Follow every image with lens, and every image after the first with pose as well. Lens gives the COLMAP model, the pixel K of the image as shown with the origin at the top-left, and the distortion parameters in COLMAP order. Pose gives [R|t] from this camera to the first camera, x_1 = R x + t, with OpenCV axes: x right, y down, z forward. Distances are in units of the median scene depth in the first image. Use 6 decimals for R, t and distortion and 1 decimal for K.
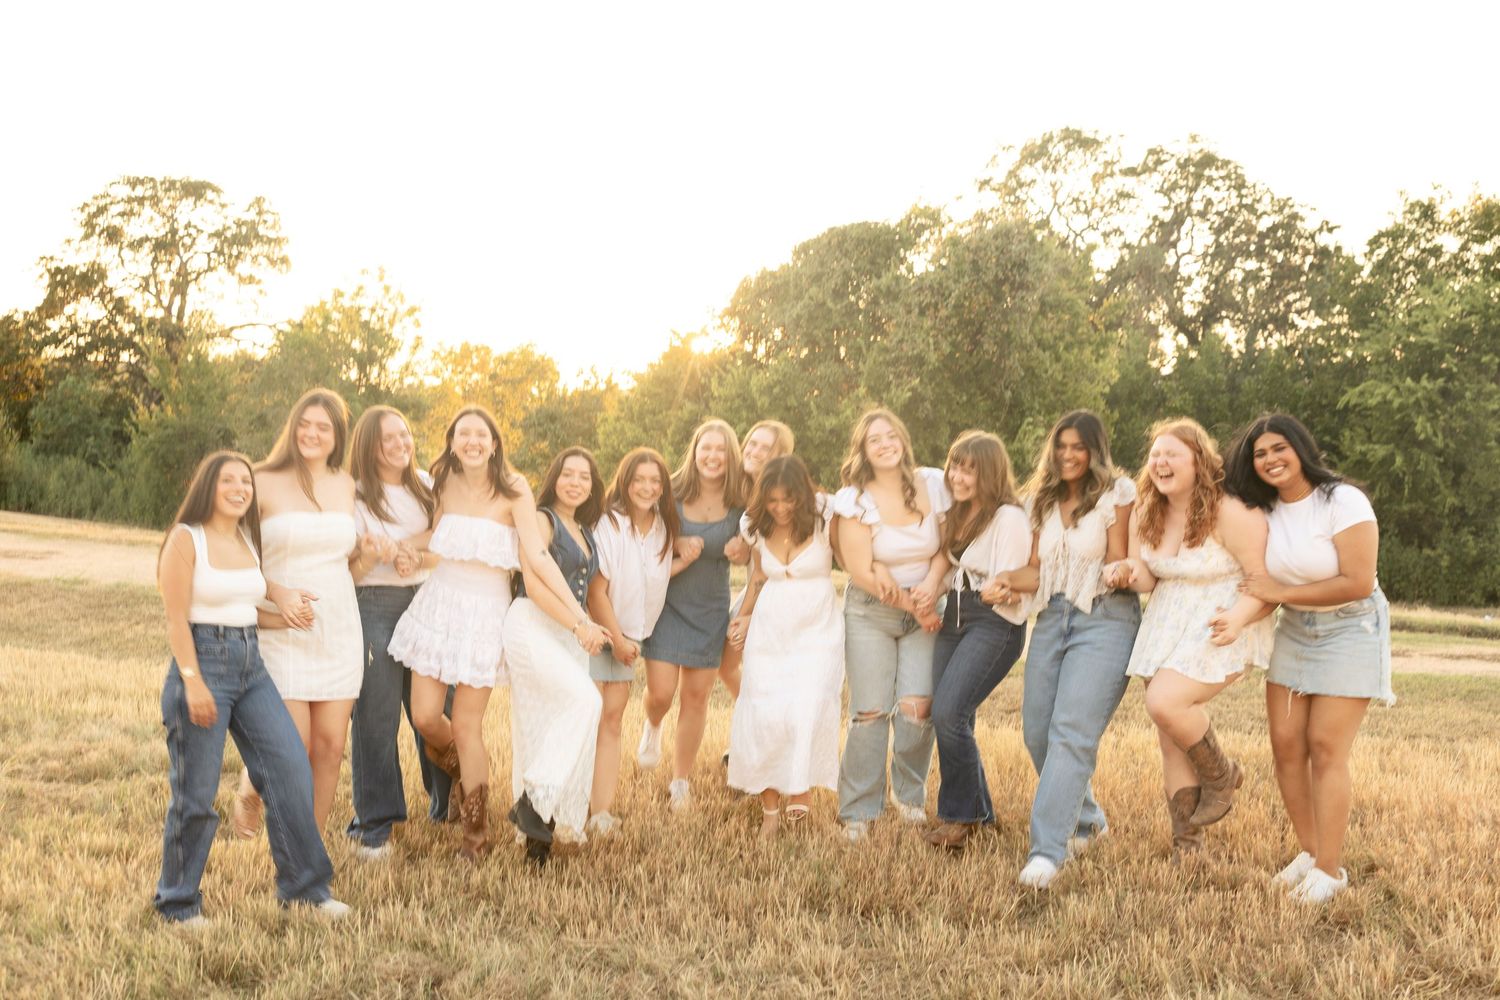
lens RADIAL K [[1587.3, 0, 750.3], [0, 1587.3, 496.2], [0, 0, 1]] dist [0.022122, 0.021207]
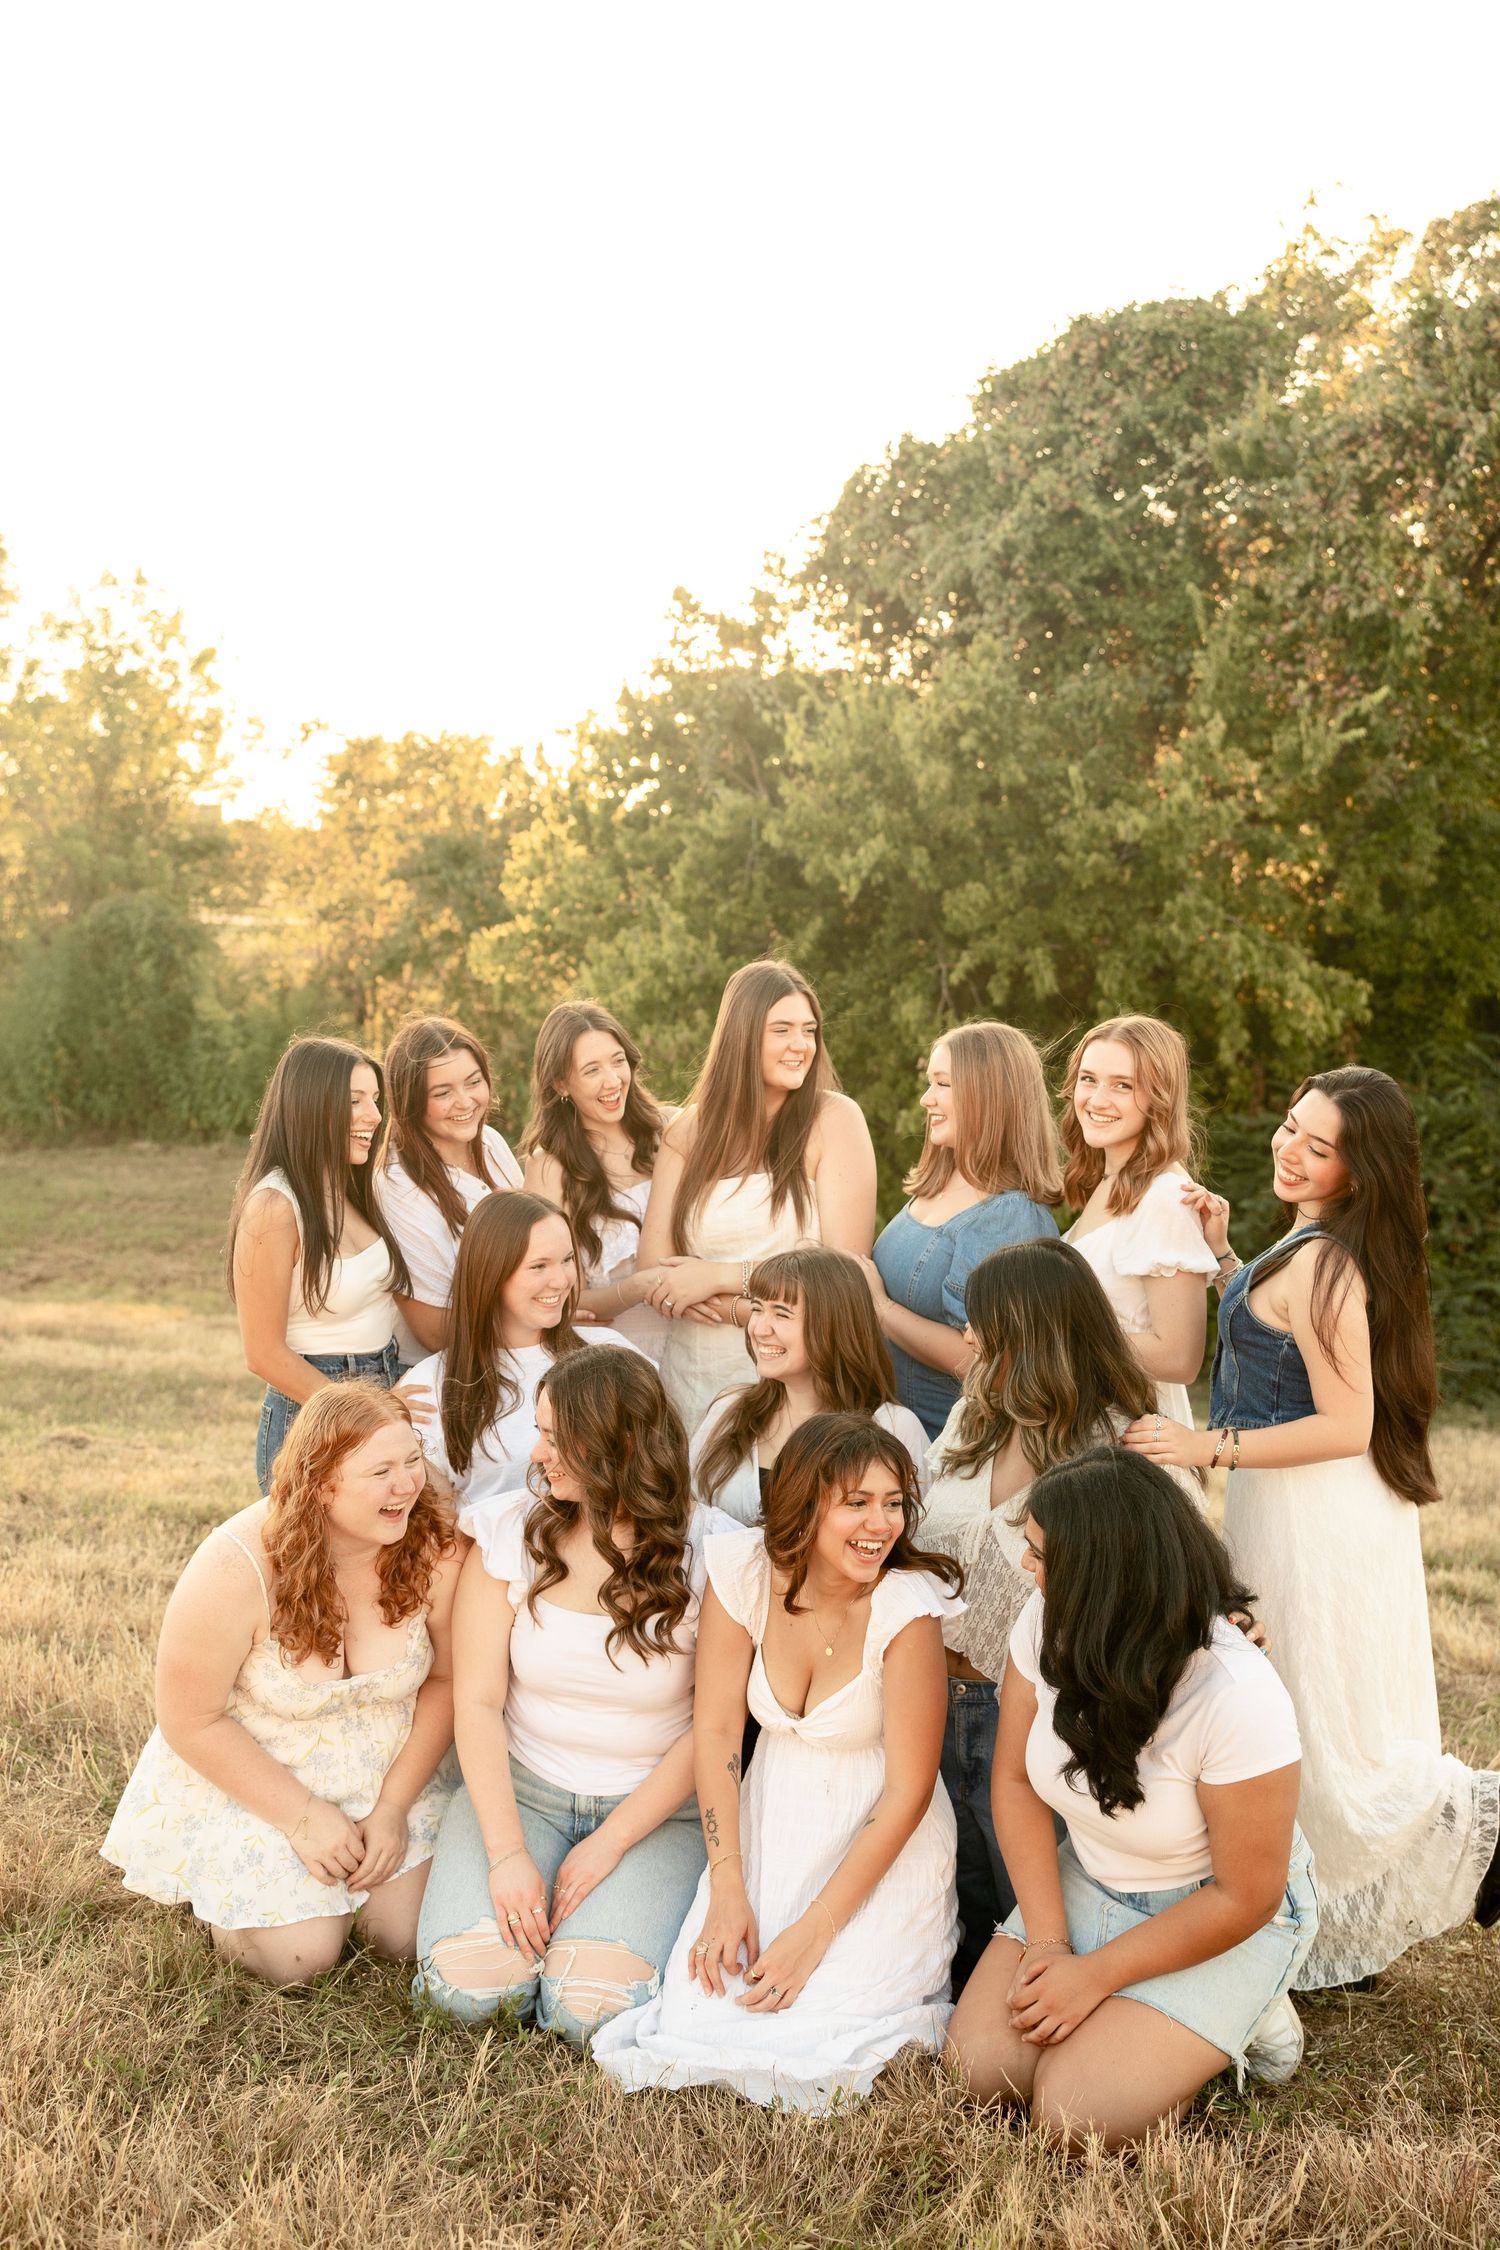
lens RADIAL K [[2190.9, 0, 747.4], [0, 2190.9, 1178.9], [0, 0, 1]] dist [0.023413, -0.008887]
pose [[0.998340, -0.037557, -0.043669, -0.009305], [0.041641, 0.994441, 0.096709, -0.011243], [0.039794, -0.098367, 0.994354, 0.303295]]
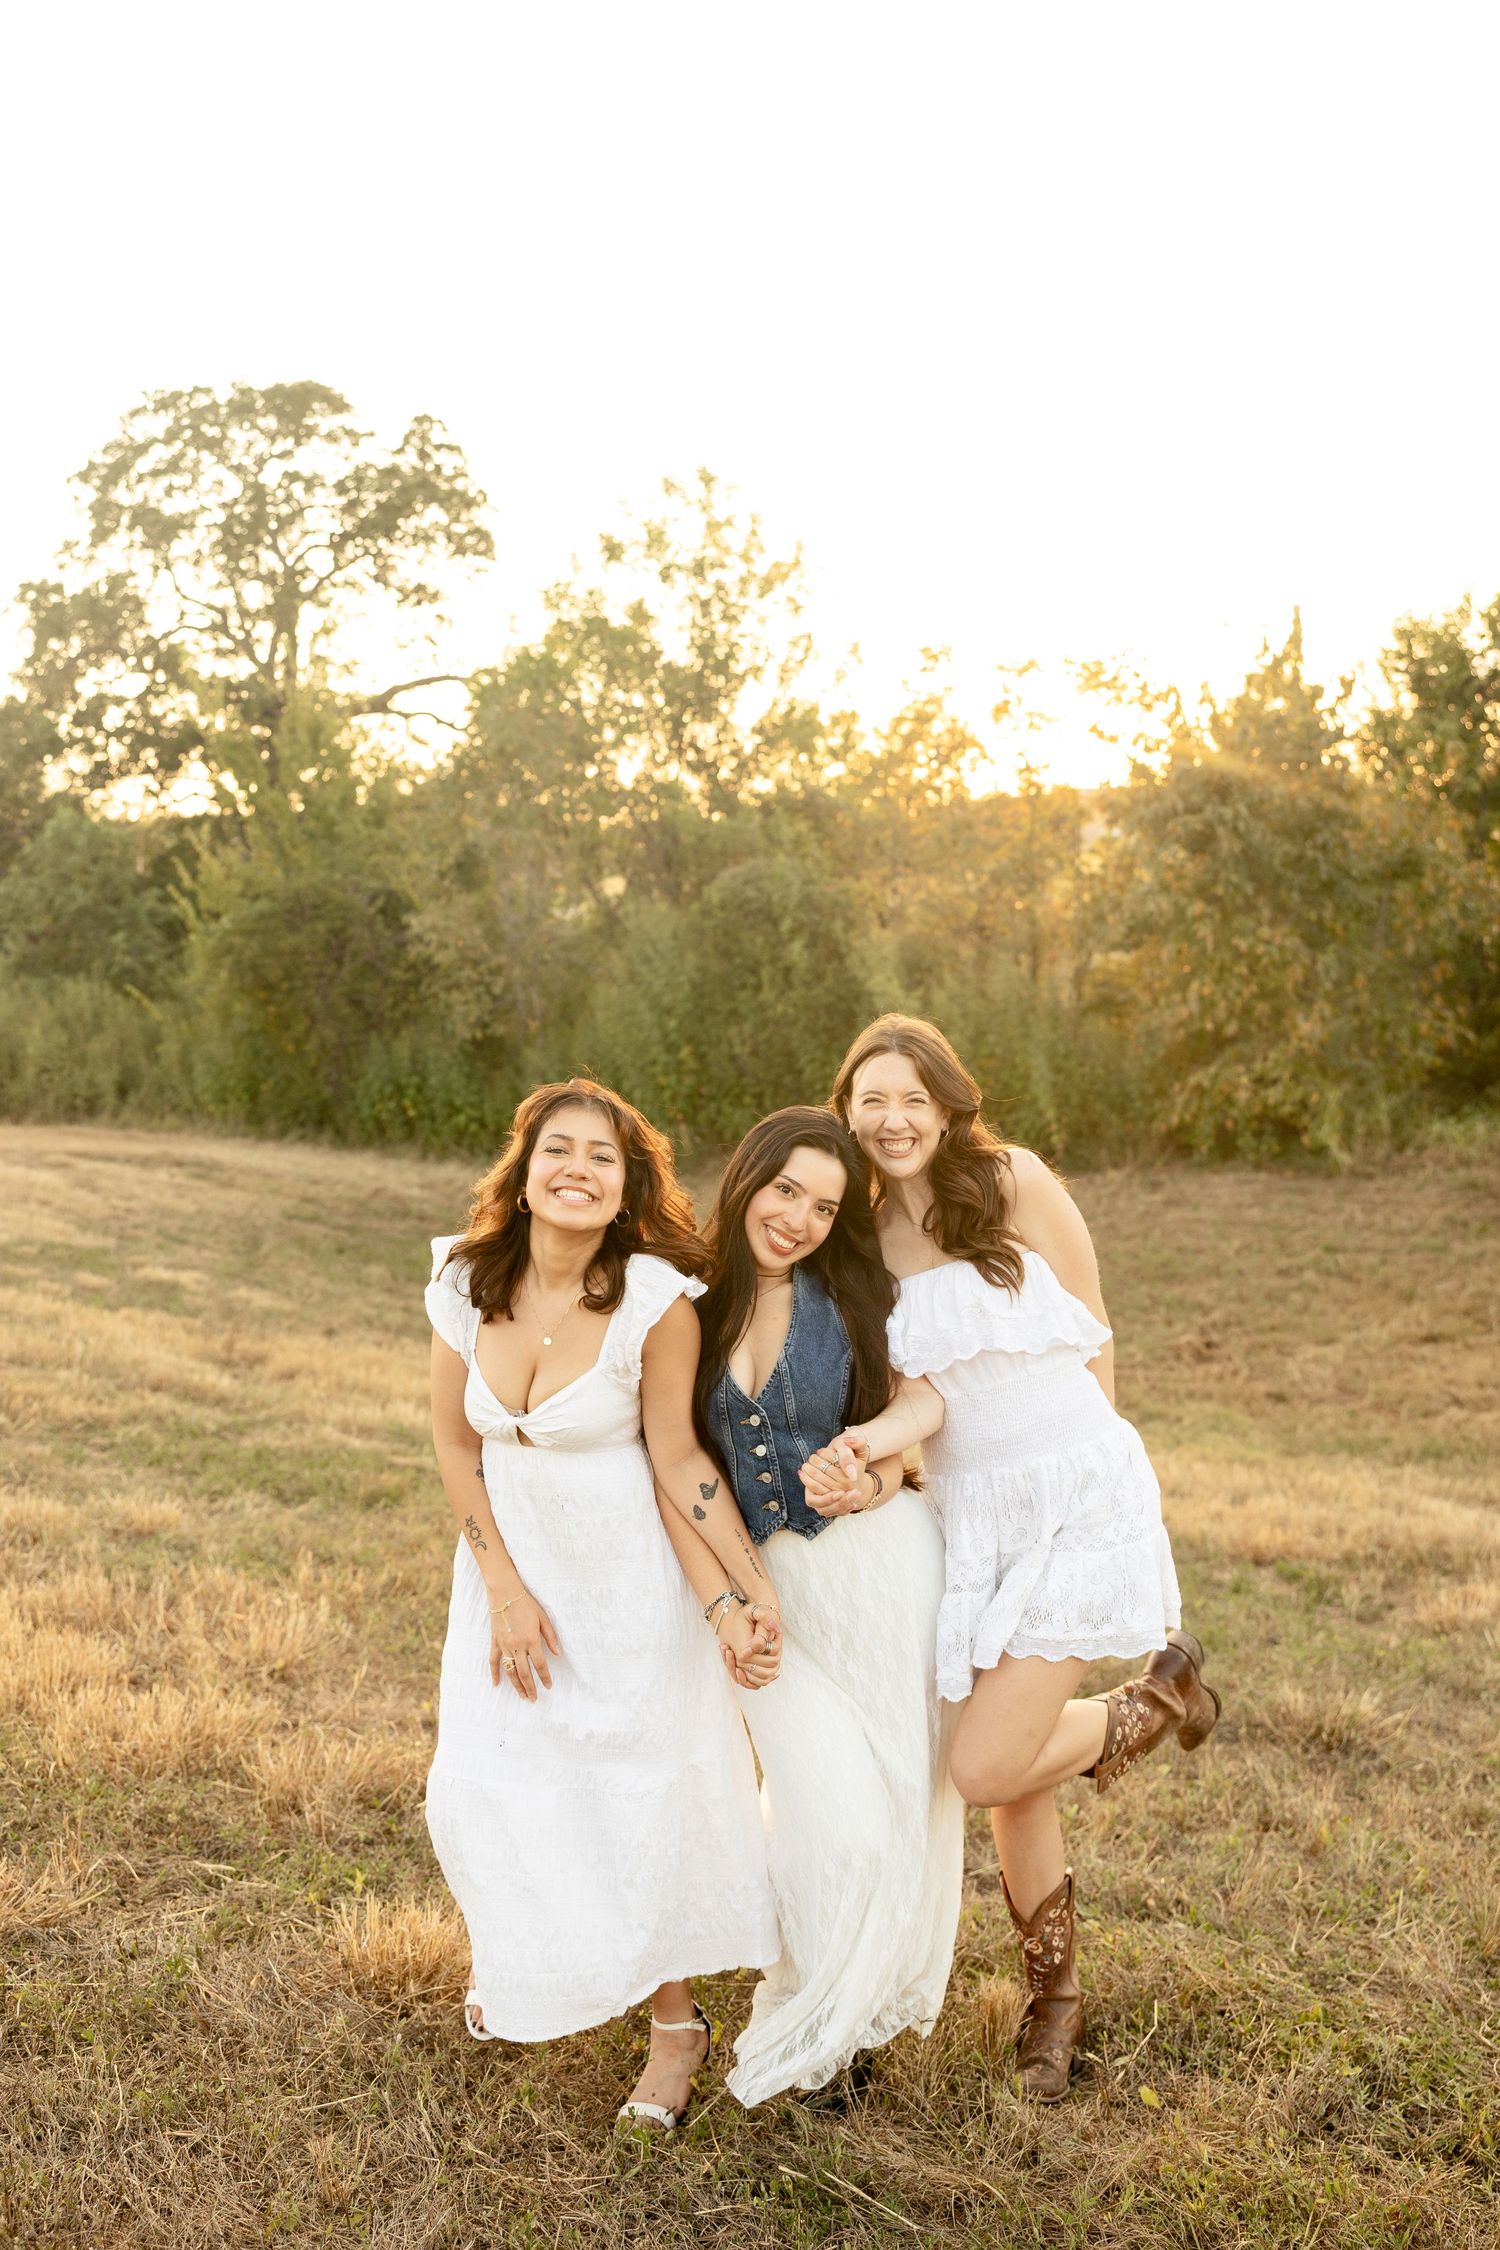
lens RADIAL K [[2249.2, 0, 762.1], [0, 2249.2, 1123.0], [0, 0, 1]] dist [0.000226, 0.163435]
pose [[0.983532, -0.059912, -0.170517, -0.132098], [0.072177, 0.995162, 0.066660, -0.013086], [0.165698, -0.077870, 0.983097, 0.420239]]
